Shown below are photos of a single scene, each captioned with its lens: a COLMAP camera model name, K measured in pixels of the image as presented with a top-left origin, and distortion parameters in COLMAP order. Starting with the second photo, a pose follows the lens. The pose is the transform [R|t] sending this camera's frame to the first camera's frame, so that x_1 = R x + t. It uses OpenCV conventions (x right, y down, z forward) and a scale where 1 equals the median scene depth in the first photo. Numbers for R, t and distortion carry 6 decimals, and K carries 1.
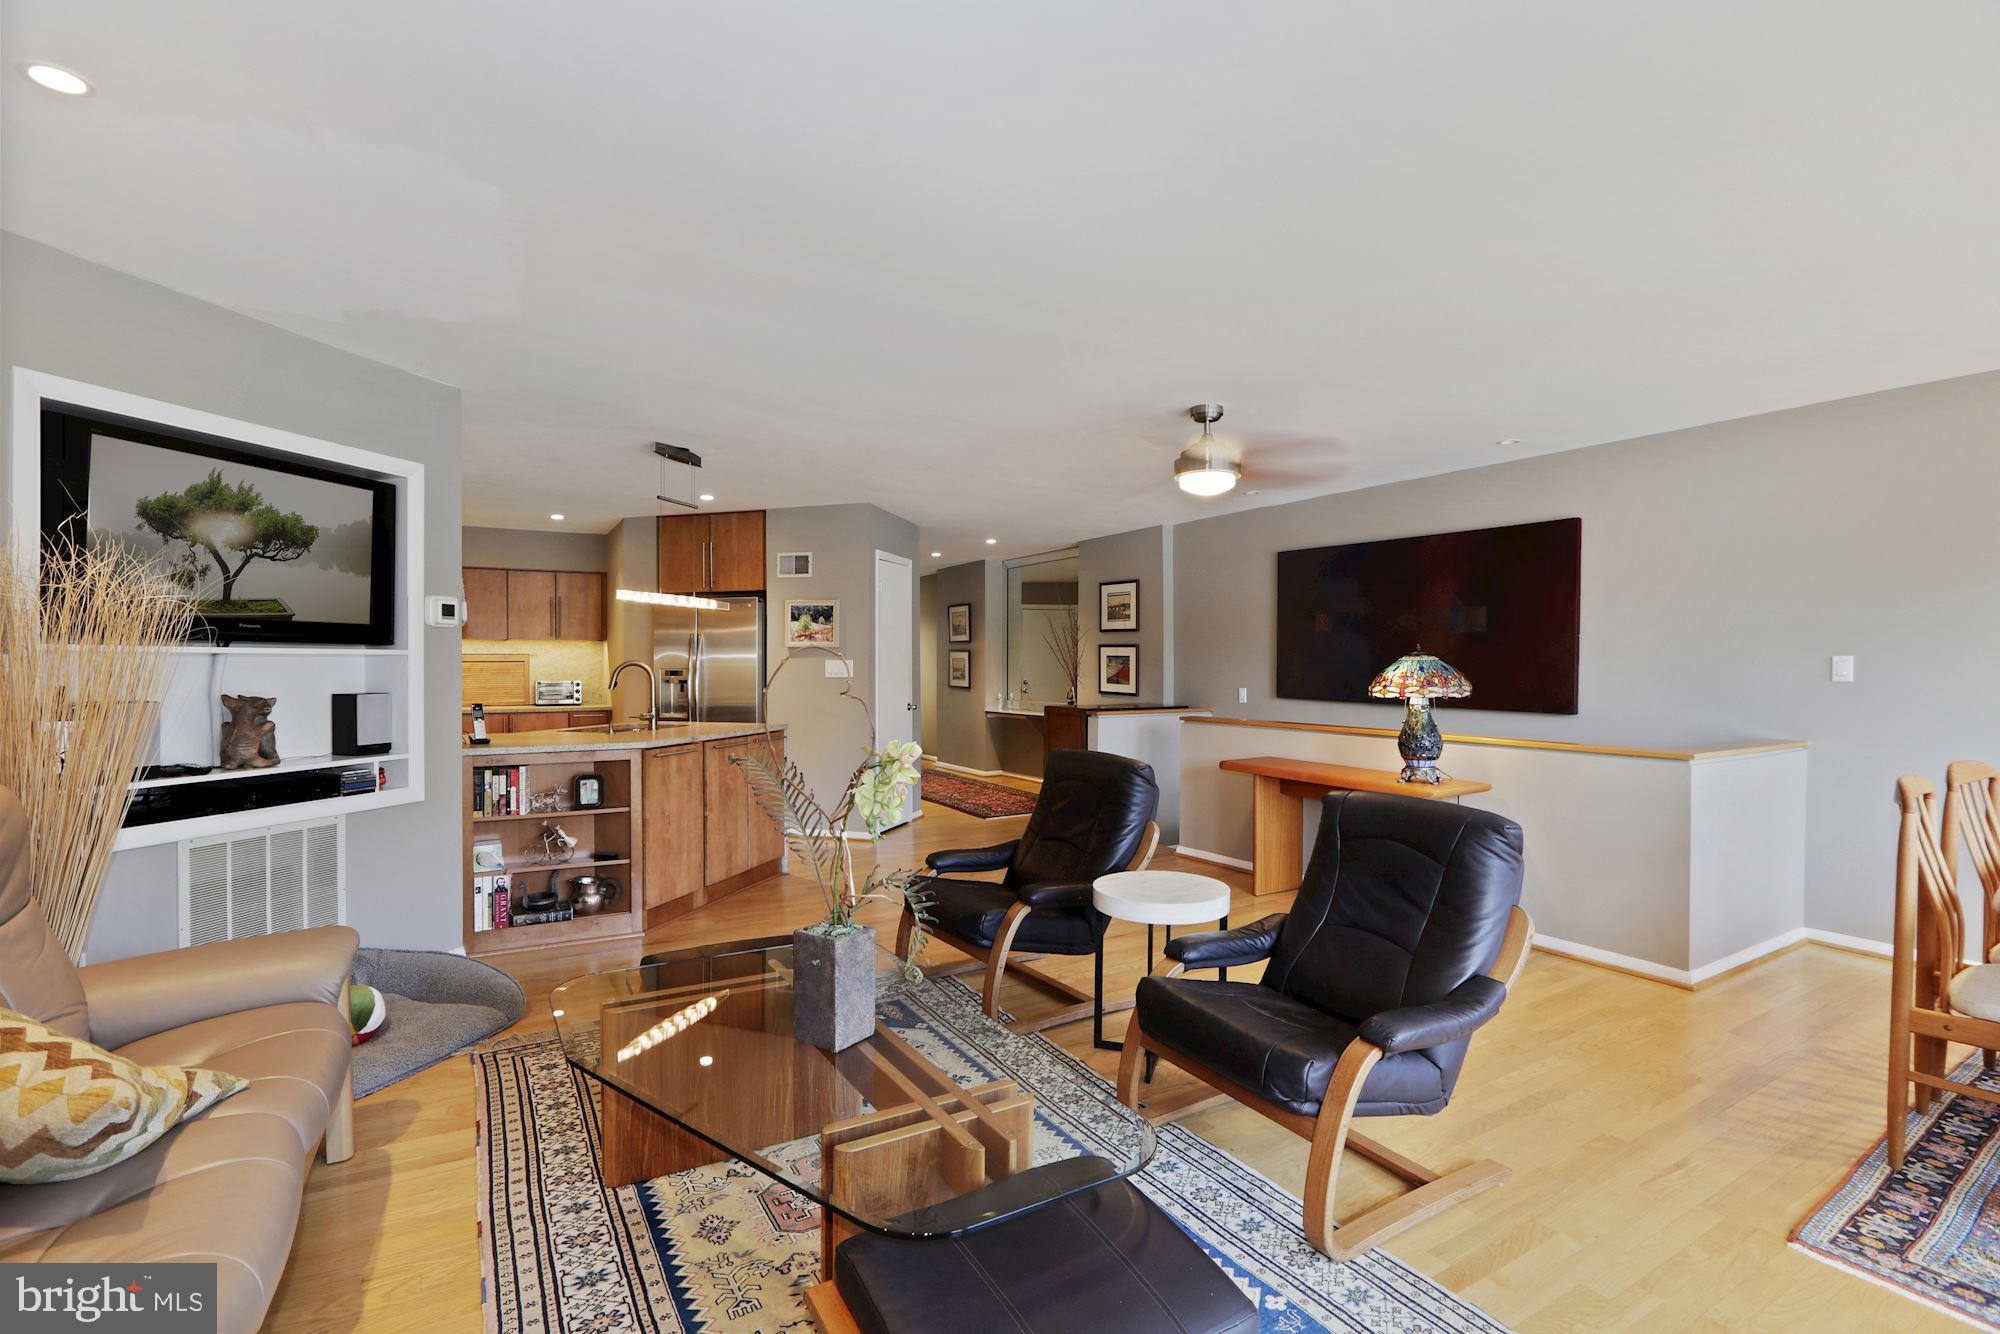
lens RADIAL K [[927.5, 0, 979.9], [0, 927.5, 674.4], [0, 0, 1]] dist [-0.015234, 0.002848]
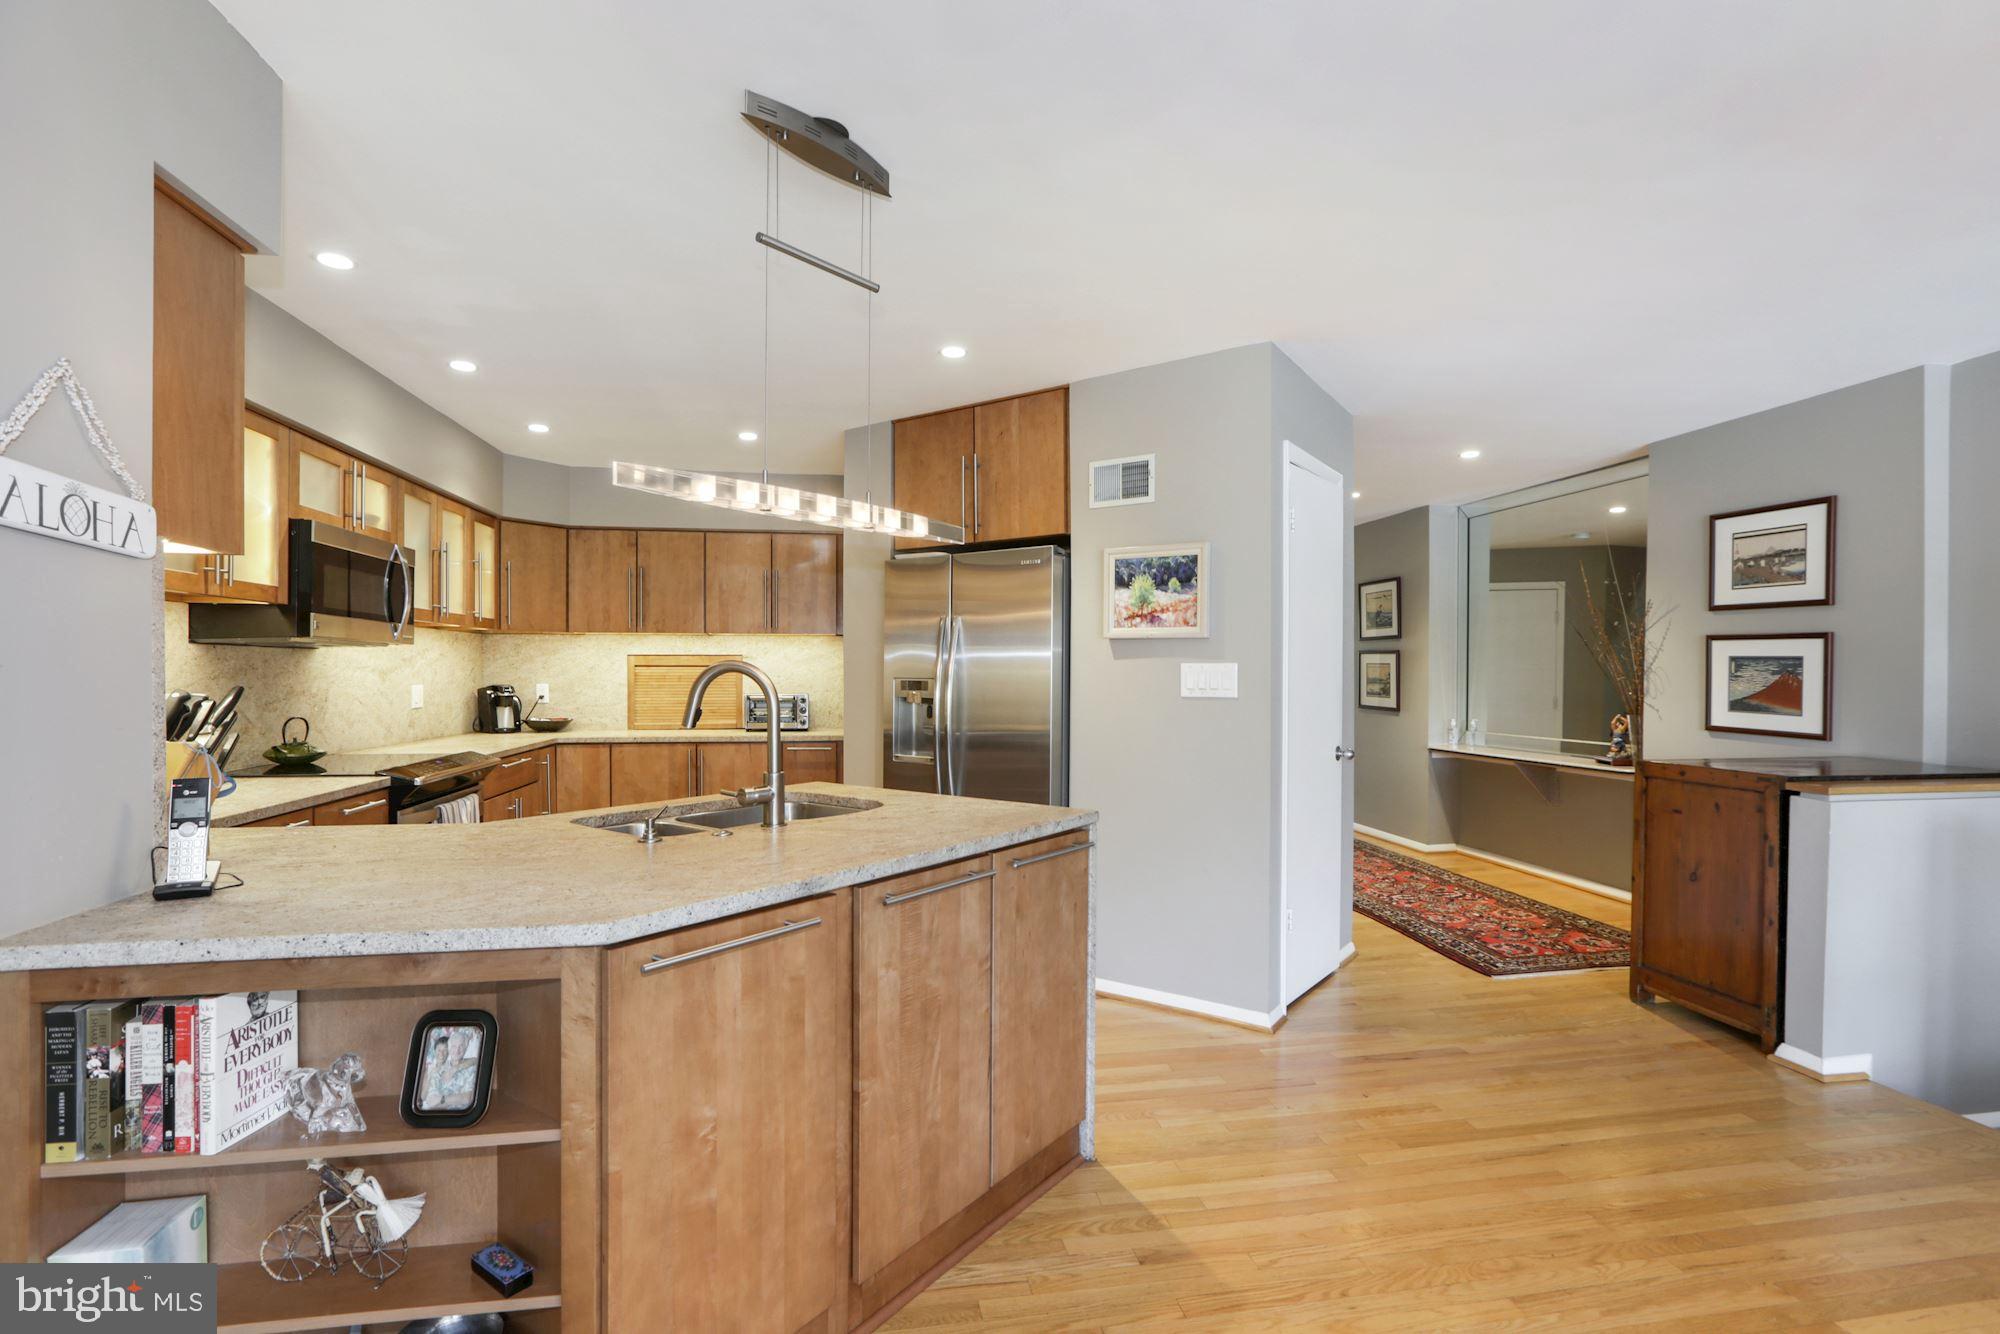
lens RADIAL K [[927.5, 0, 992.6], [0, 927.5, 675.8], [0, 0, 1]] dist [-0.015234, 0.002848]
pose [[0.939536, 0.004777, -0.342416, -0.088485], [-0.007410, 0.999952, -0.006383, -0.004155], [0.342369, 0.008534, 0.939527, 0.481469]]
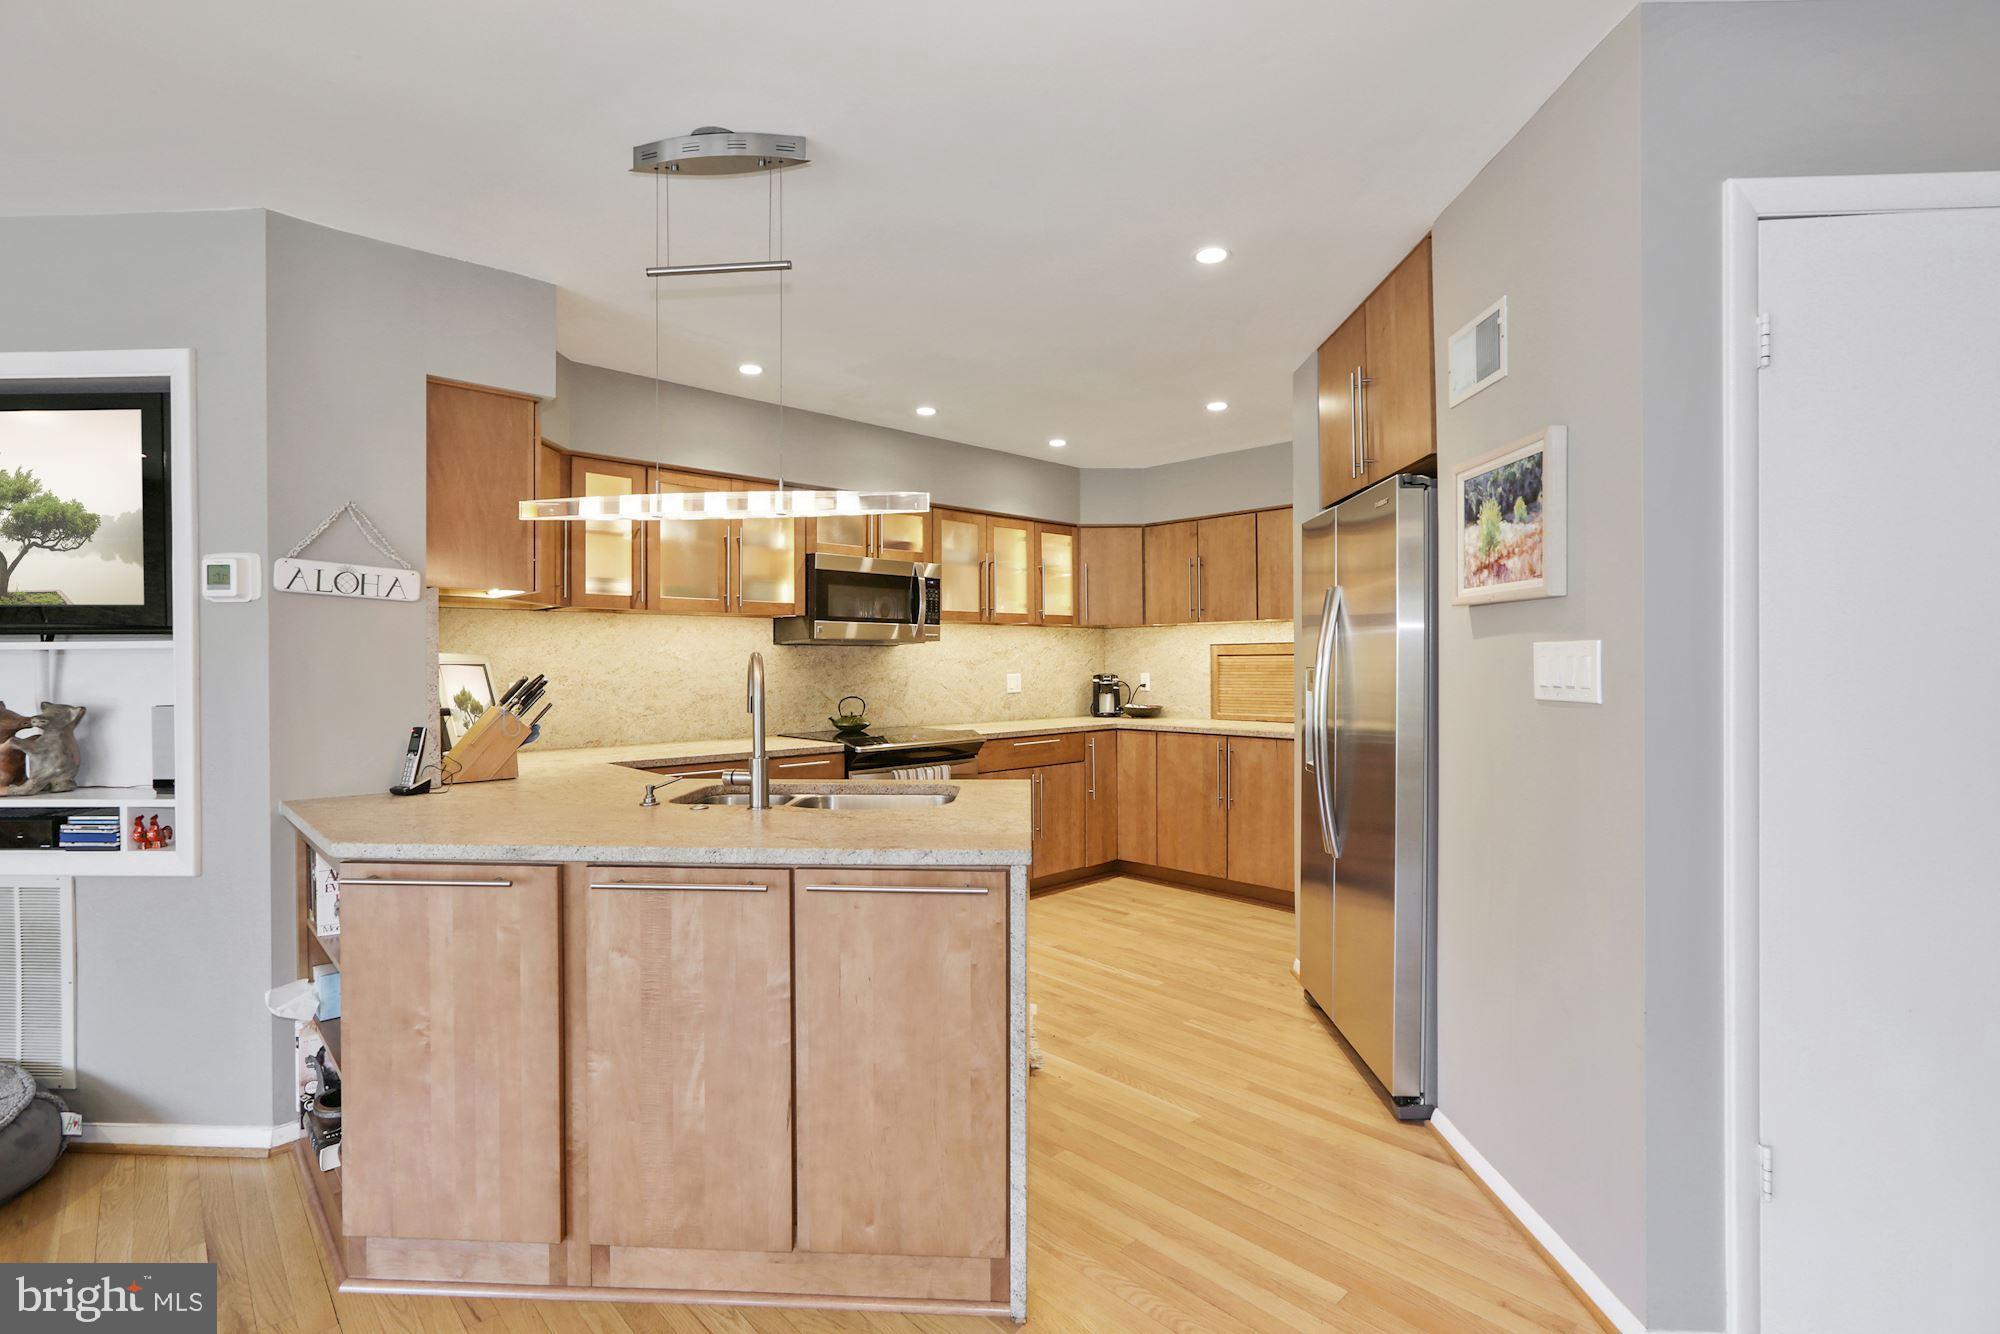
lens RADIAL K [[927.5, 0, 982.5], [0, 927.5, 667.8], [0, 0, 1]] dist [-0.015234, 0.002848]
pose [[0.244319, 0.004978, -0.969682, 0.076257], [-0.005606, 0.999977, 0.003721, -0.006898], [0.969679, 0.004527, 0.244341, 0.749901]]
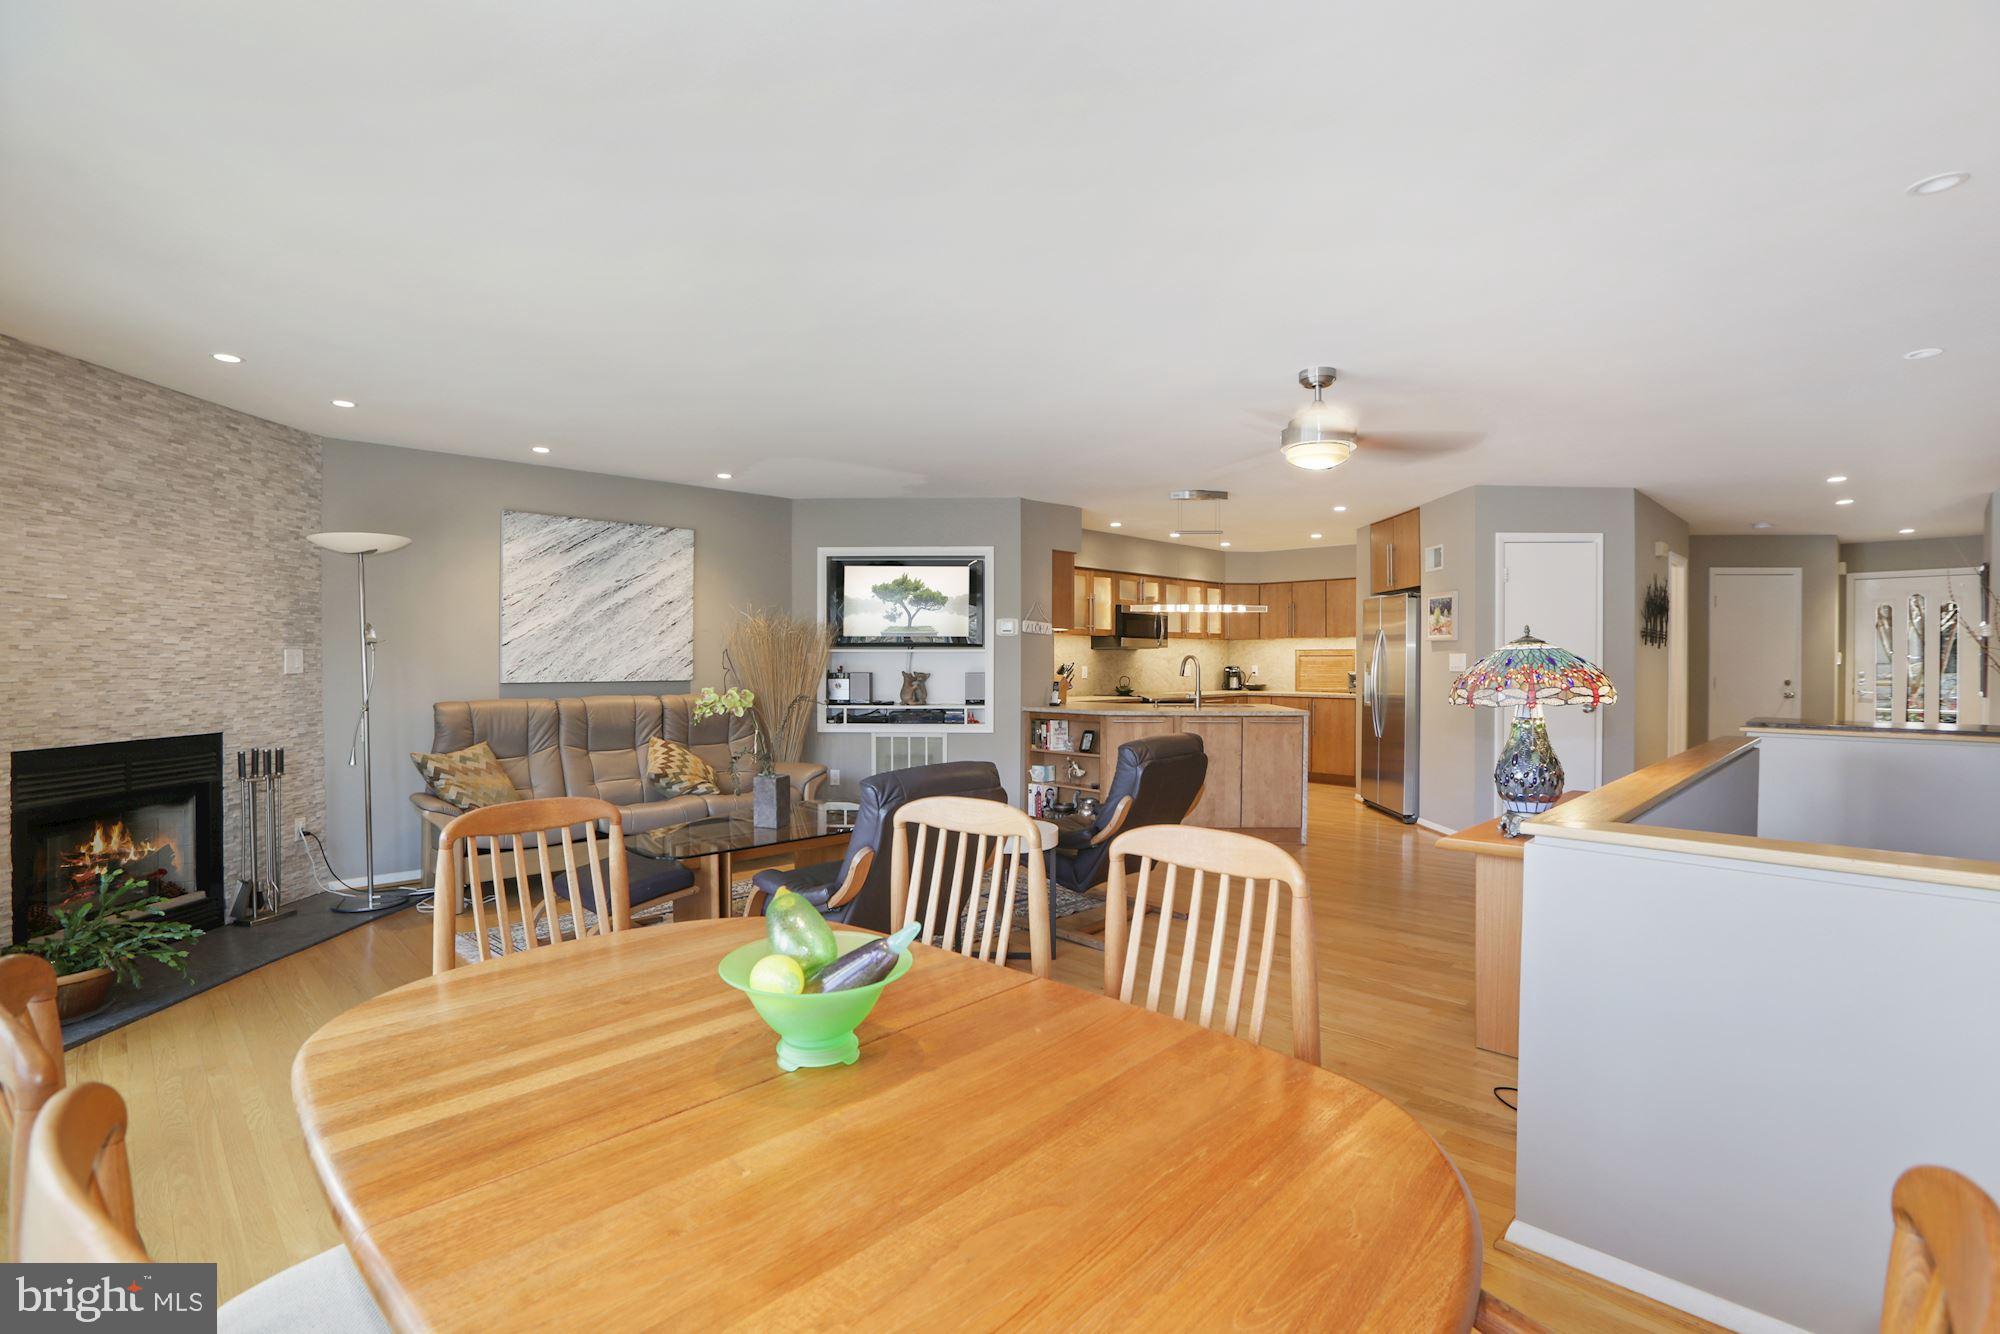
lens RADIAL K [[927.5, 0, 1010.3], [0, 927.5, 665.5], [0, 0, 1]] dist [-0.015234, 0.002848]
pose [[0.287063, 0.007668, -0.957881, 0.624987], [-0.011382, 0.999925, 0.004594, -0.001964], [0.957844, 0.009584, 0.287129, 0.277528]]
